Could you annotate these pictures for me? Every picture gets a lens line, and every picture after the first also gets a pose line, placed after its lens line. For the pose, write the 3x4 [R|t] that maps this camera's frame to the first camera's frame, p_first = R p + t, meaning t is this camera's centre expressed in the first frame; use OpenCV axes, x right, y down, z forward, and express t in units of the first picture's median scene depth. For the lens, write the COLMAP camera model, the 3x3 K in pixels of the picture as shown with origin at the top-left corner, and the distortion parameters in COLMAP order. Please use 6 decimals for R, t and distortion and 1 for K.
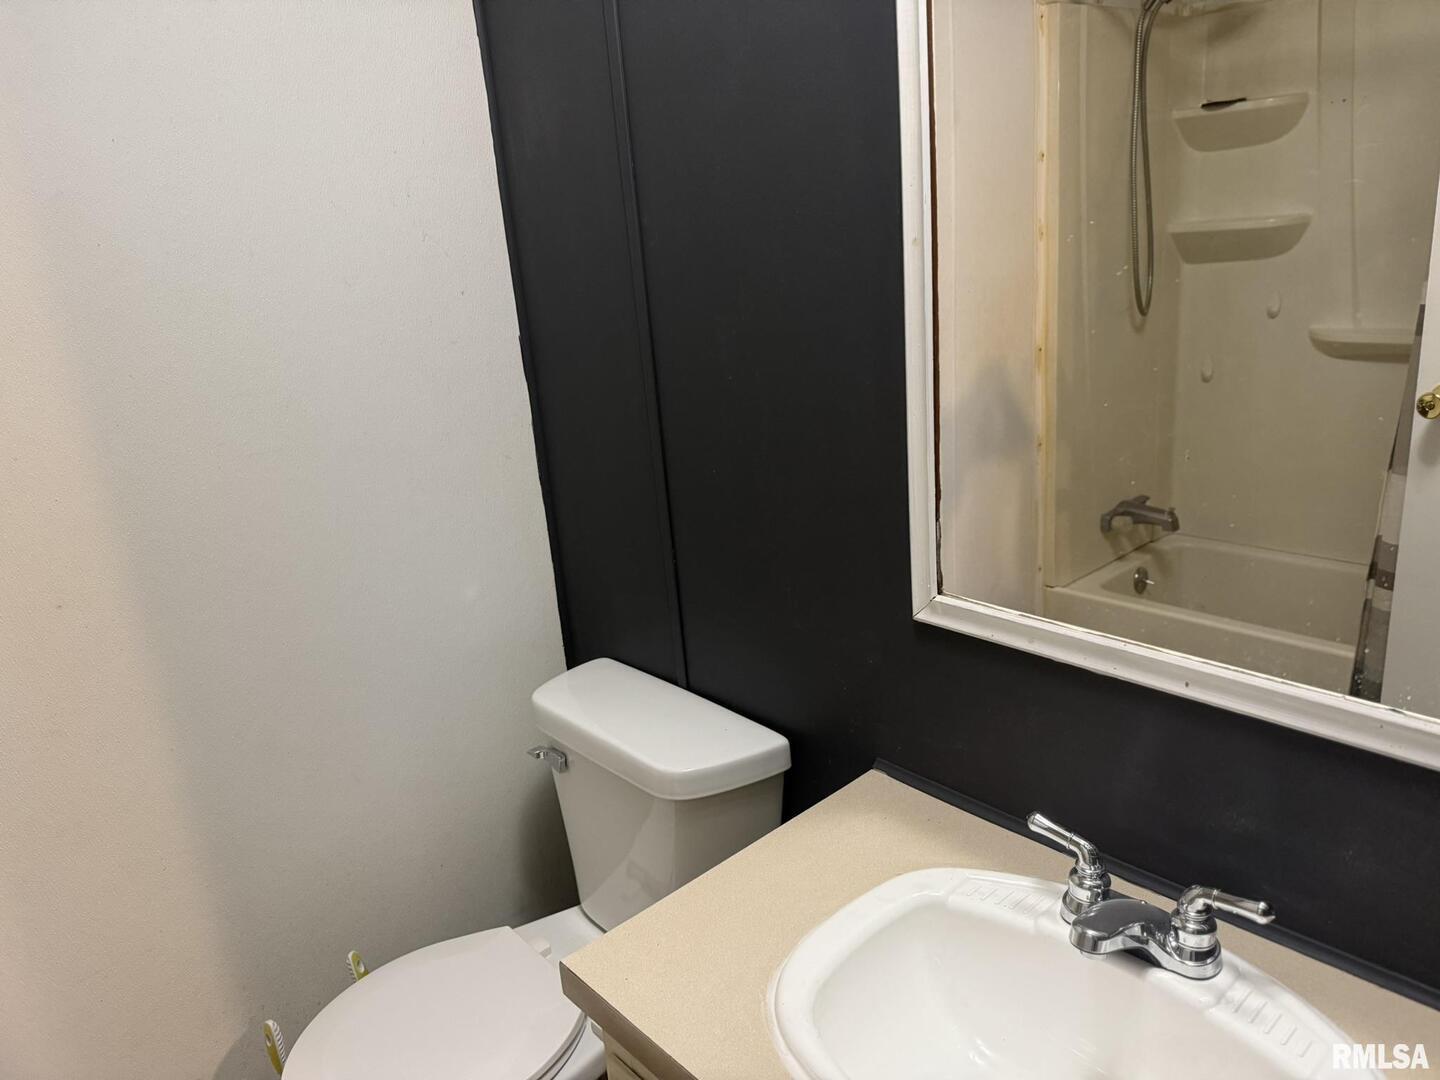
lens RADIAL K [[1002.6, 0, 717.3], [0, 1002.6, 534.6], [0, 0, 1]] dist [0.104475, -0.136498]
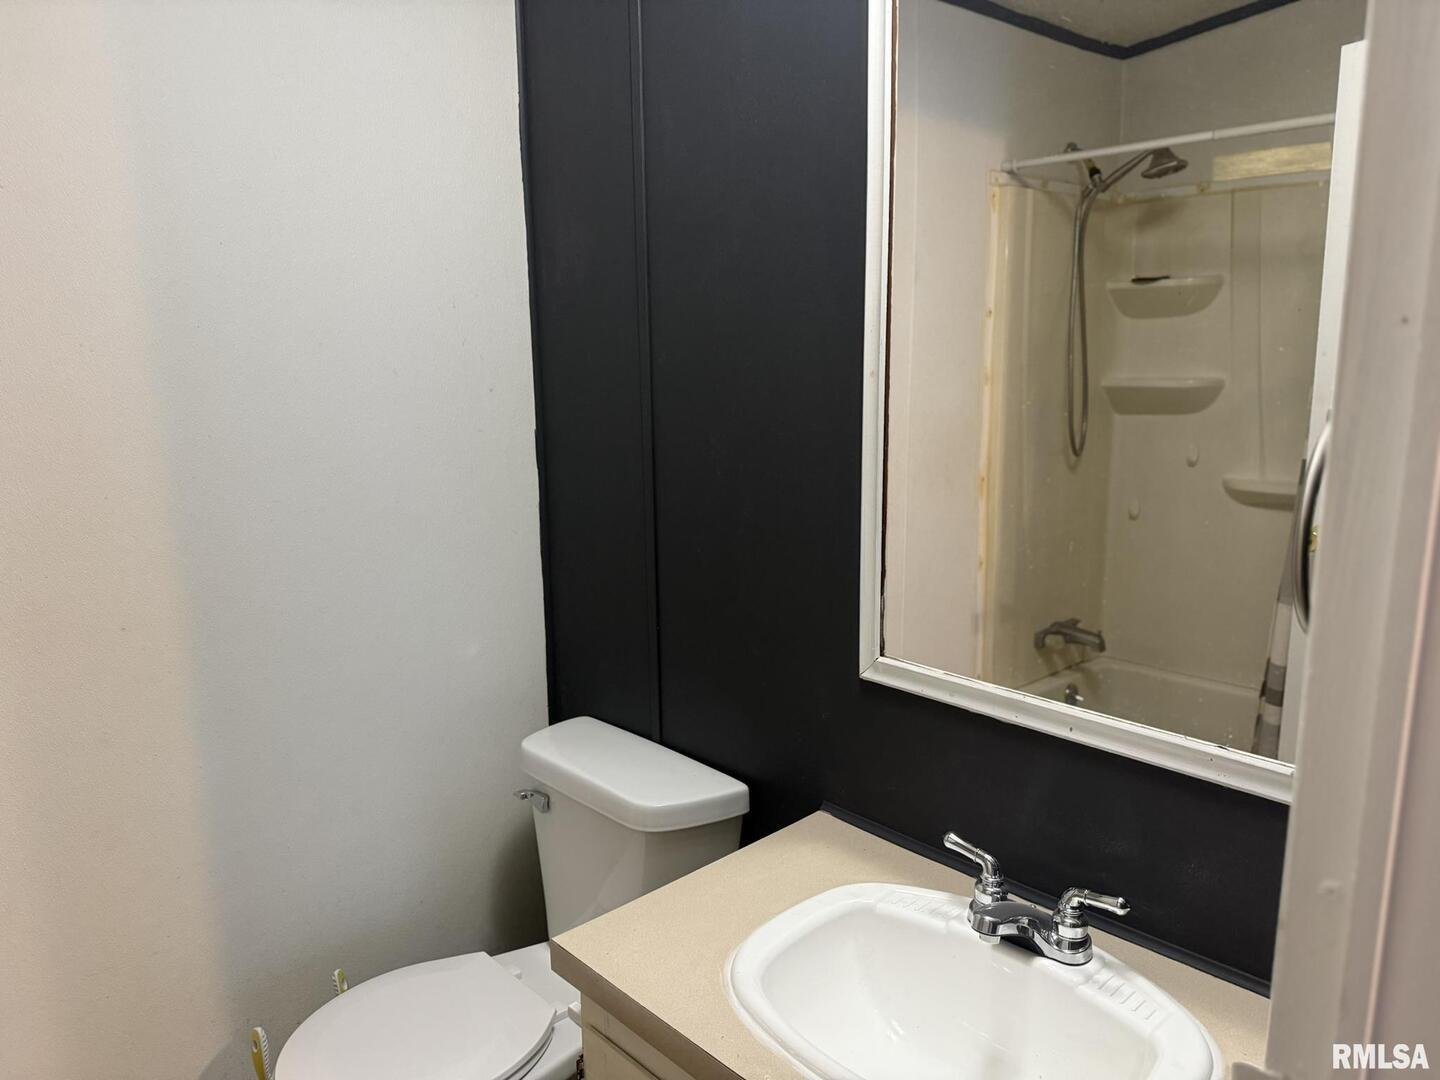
lens RADIAL K [[1002.6, 0, 717.3], [0, 1002.6, 534.6], [0, 0, 1]] dist [0.104475, -0.136498]
pose [[0.997157, 0.065410, 0.037402, -0.026157], [-0.060603, 0.991196, -0.117719, 0.055708], [-0.044772, 0.115117, 0.992342, -0.173486]]
